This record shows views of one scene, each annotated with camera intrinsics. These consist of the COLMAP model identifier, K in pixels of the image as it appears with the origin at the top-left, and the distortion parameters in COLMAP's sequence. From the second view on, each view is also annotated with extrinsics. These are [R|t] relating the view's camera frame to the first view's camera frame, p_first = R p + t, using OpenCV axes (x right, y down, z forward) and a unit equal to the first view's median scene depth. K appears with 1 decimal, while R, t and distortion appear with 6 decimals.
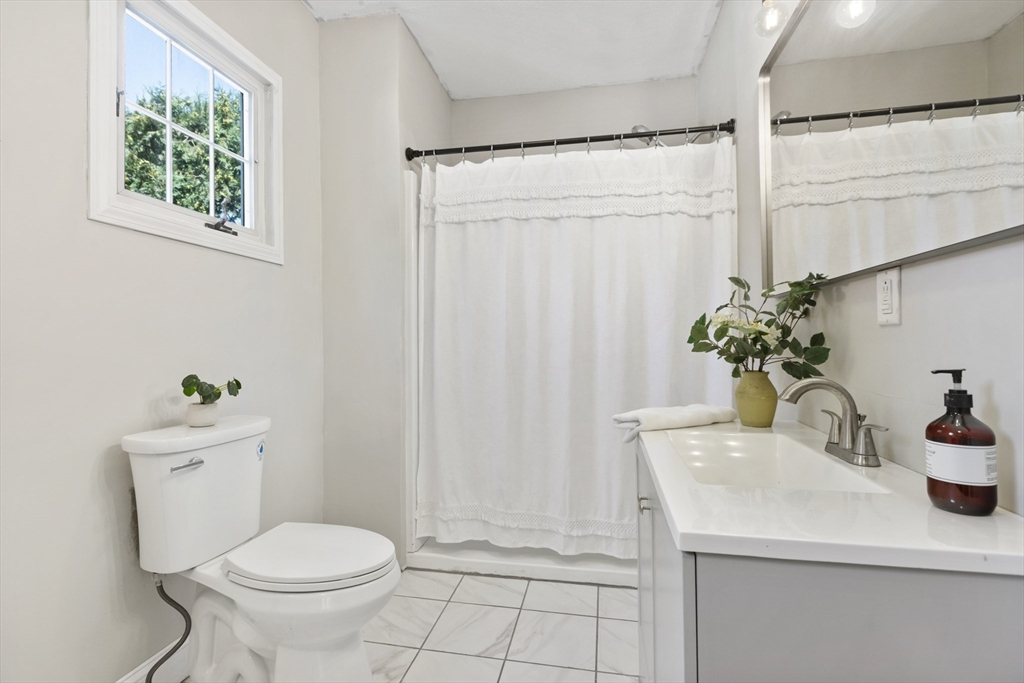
lens RADIAL K [[464.0, 0, 513.0], [0, 464.0, 339.6], [0, 0, 1]] dist [0.000972, 0.000488]
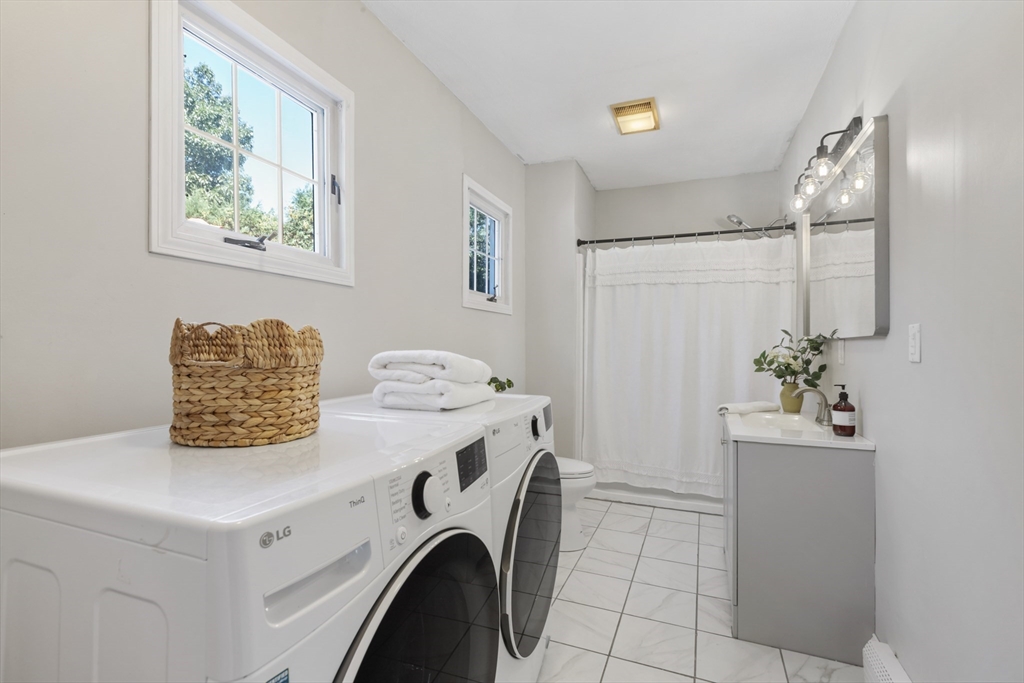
lens RADIAL K [[464.0, 0, 511.1], [0, 464.0, 346.5], [0, 0, 1]] dist [0.000972, 0.000488]
pose [[0.980479, 0.011717, -0.196275, -0.147587], [-0.009853, 0.999897, 0.010474, -0.057724], [0.196377, -0.008335, 0.980493, -0.703535]]
